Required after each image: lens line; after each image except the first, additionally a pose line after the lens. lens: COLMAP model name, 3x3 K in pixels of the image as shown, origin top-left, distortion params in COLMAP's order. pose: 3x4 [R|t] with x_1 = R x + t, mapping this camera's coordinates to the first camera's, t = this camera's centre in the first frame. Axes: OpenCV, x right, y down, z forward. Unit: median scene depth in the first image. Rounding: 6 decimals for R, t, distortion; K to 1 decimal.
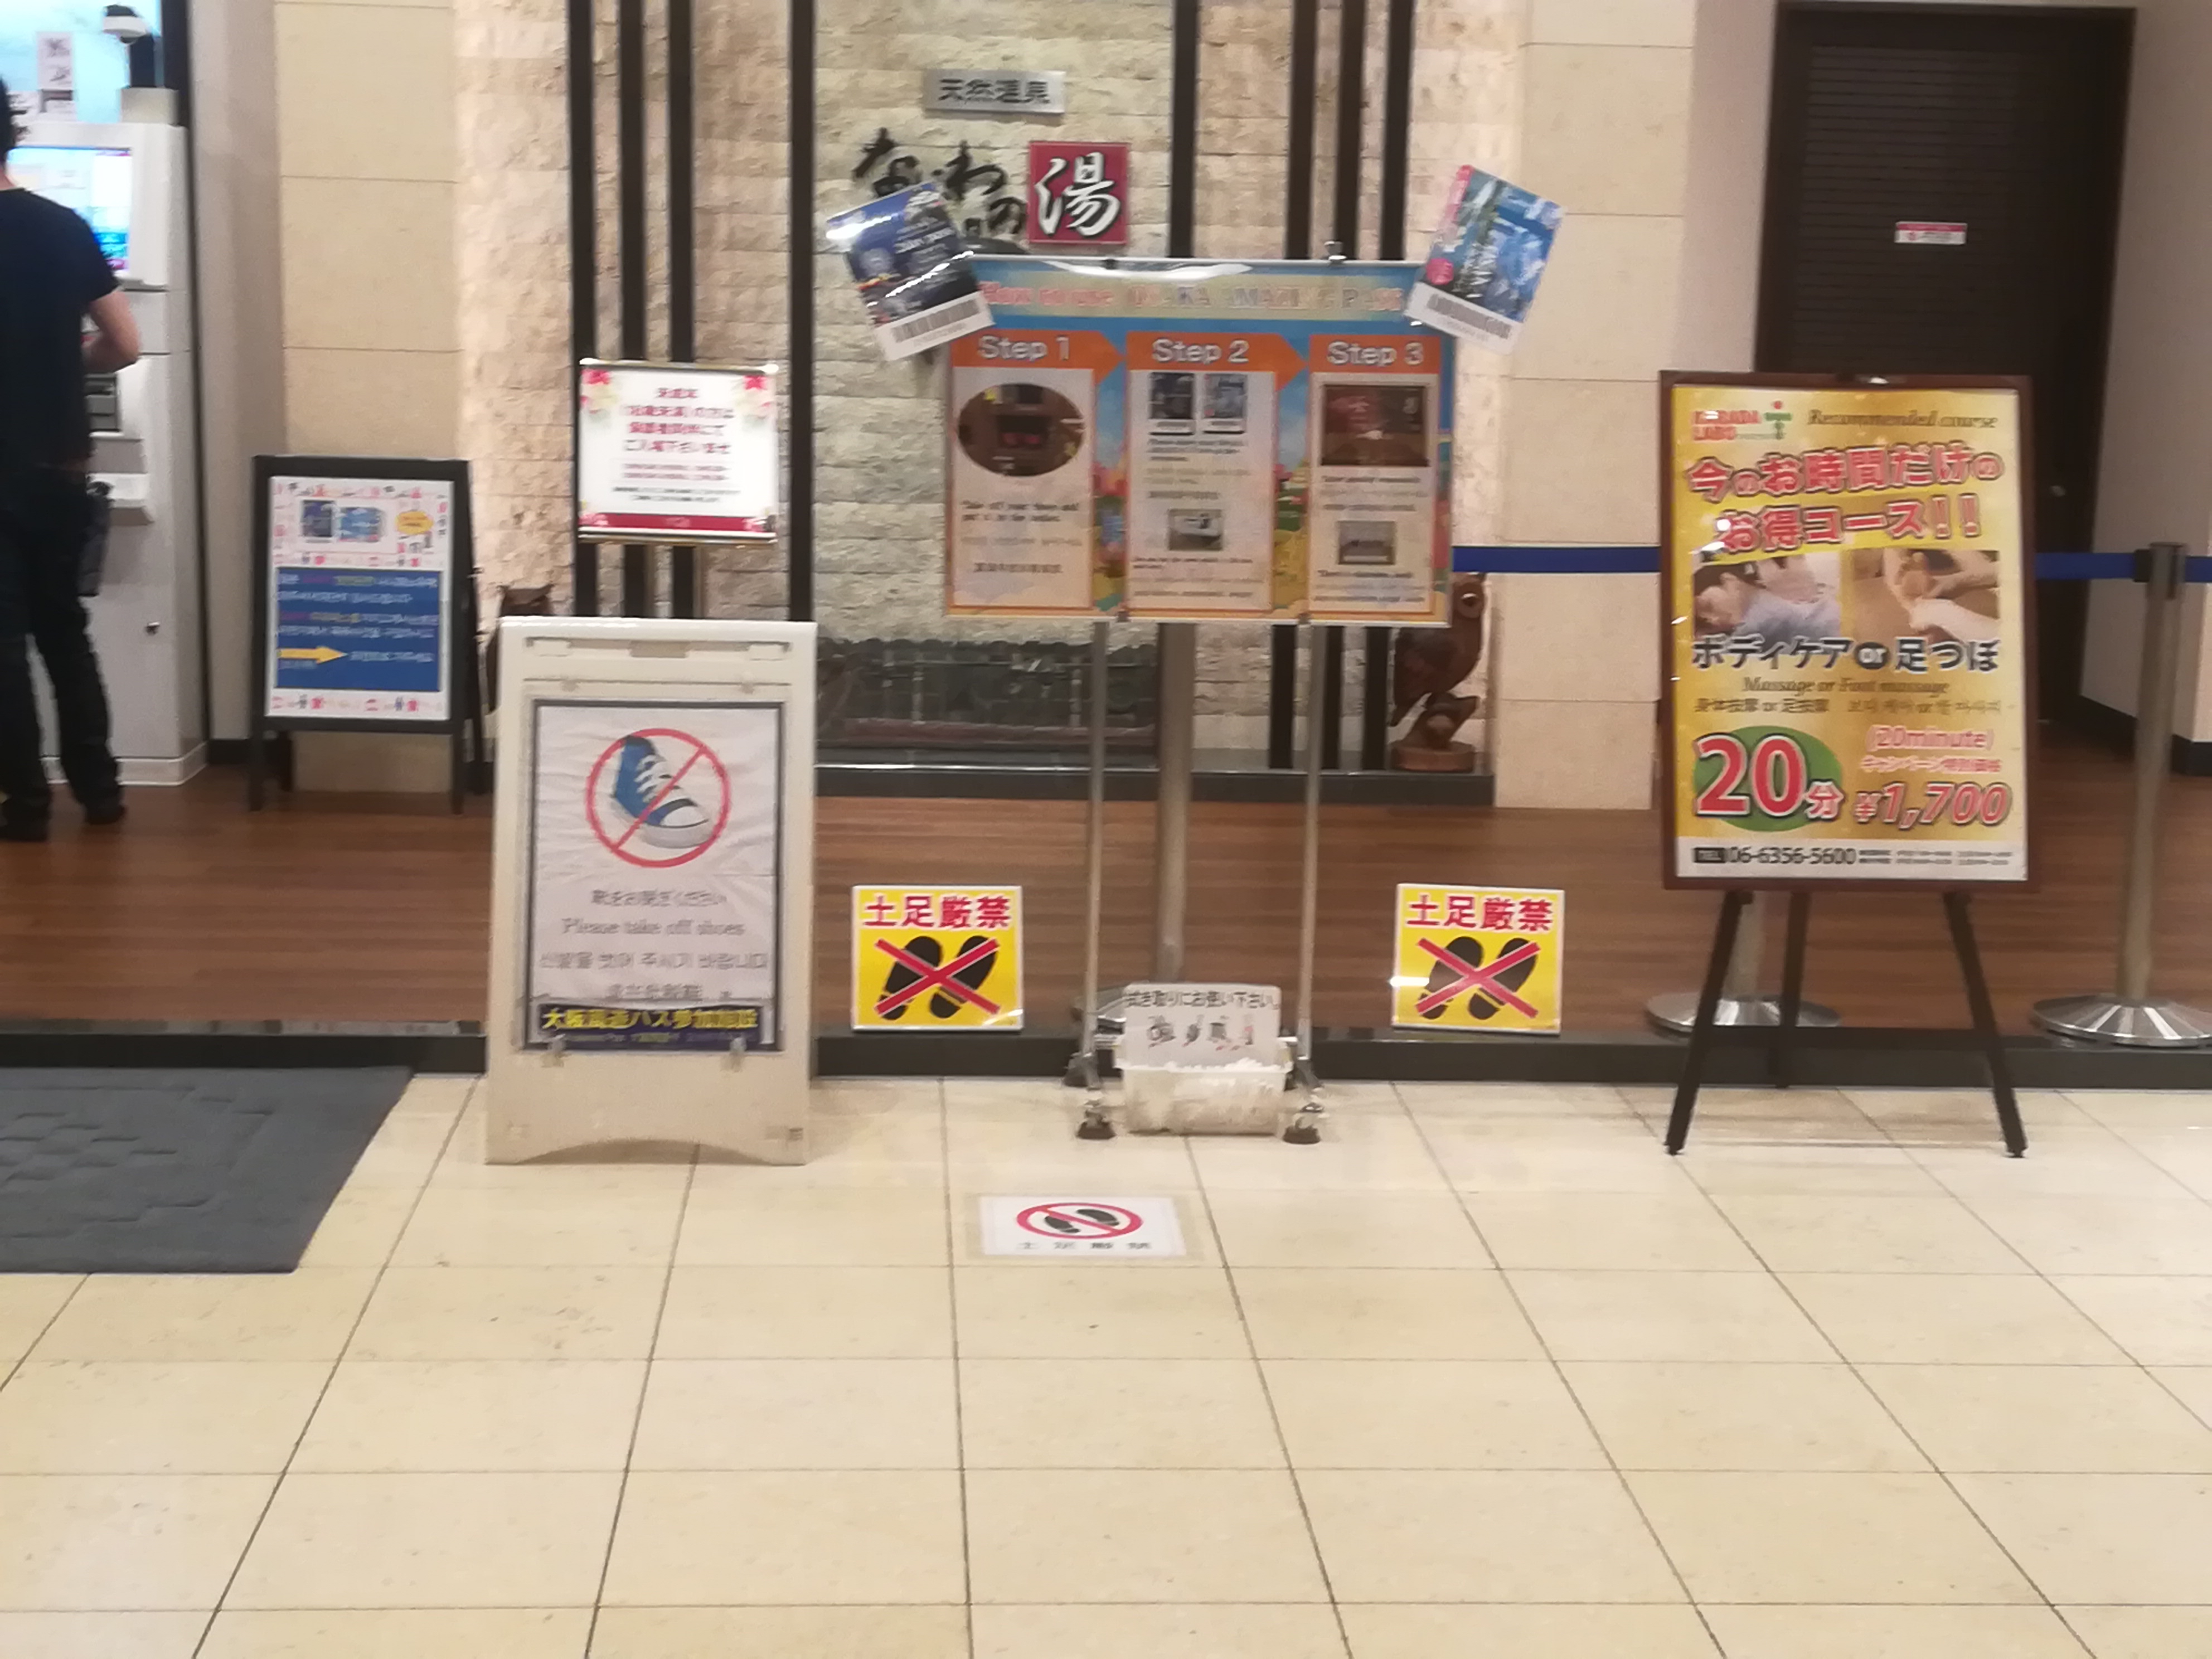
lens RADIAL K [[3249.1, 0, 1107.0], [0, 3249.1, 827.3], [0, 0, 1]] dist [0.029572, 0.000000]
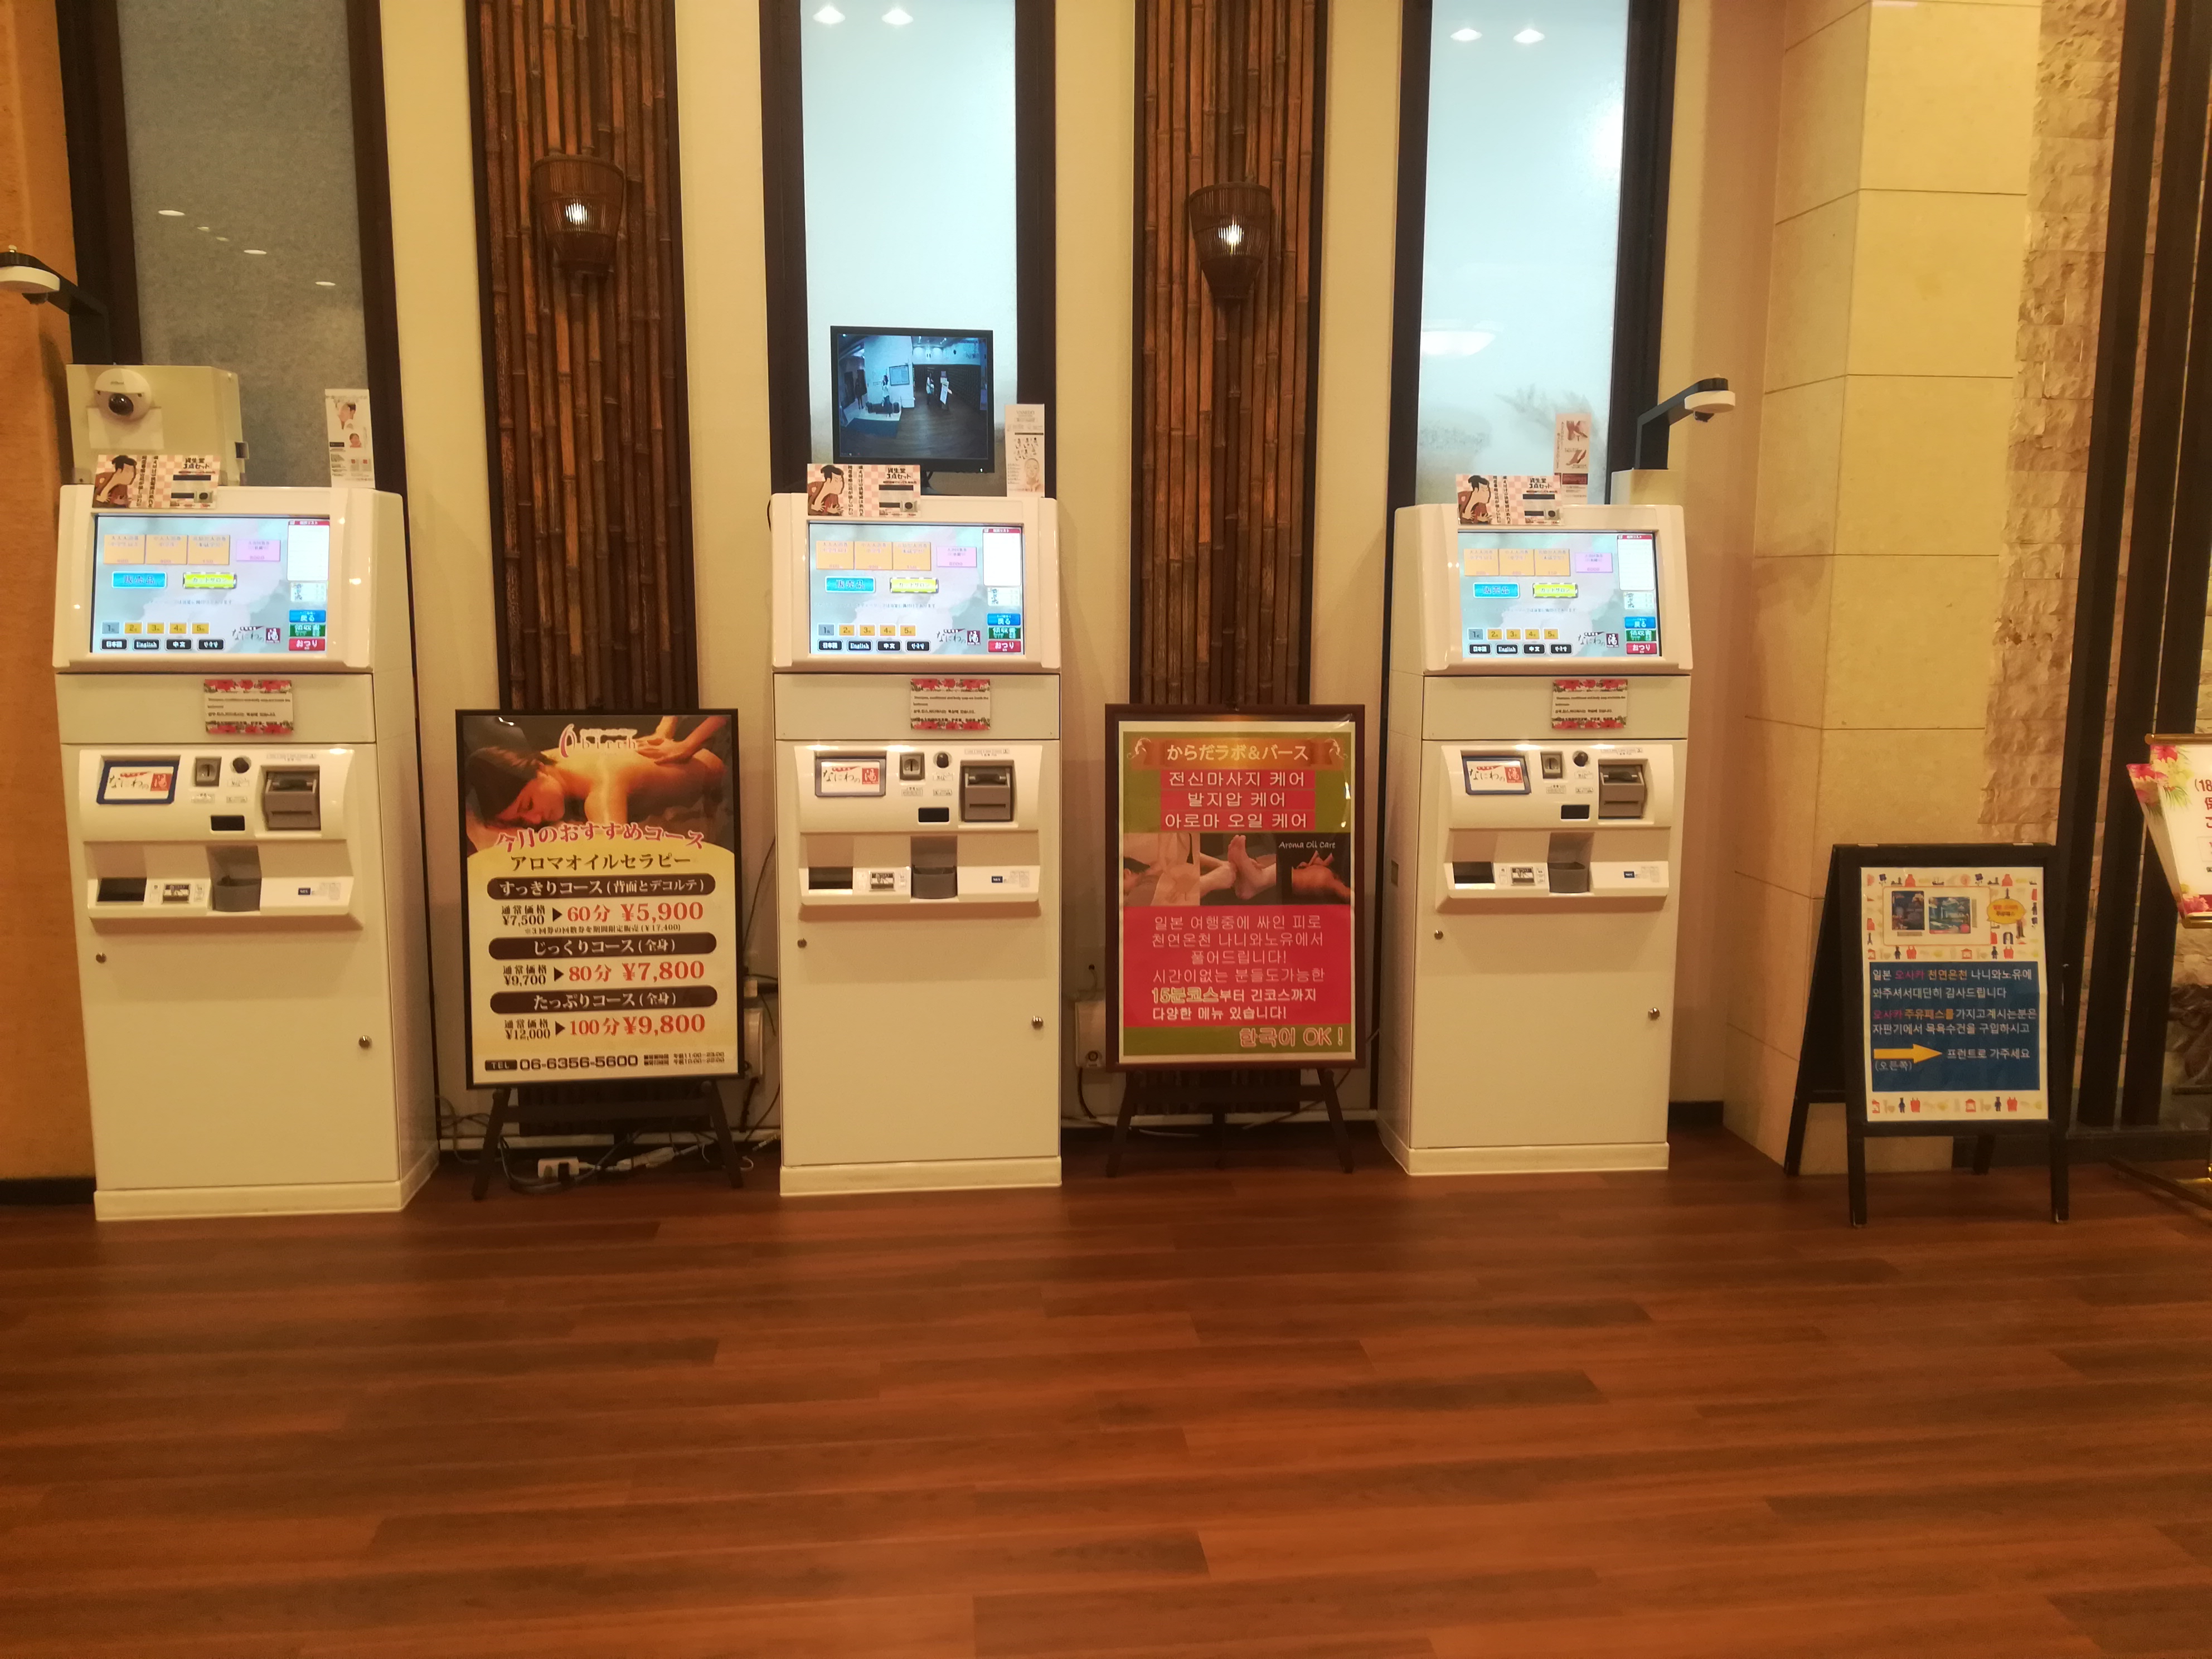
lens RADIAL K [[1667.4, 0, 1106.1], [0, 1667.4, 831.4], [0, 0, 1]] dist [0.004394, 0.000708]
pose [[0.999567, -0.025499, 0.014711, -0.481911], [0.026067, 0.998868, -0.039787, -0.104429], [-0.013680, 0.040153, 0.999100, 0.516428]]
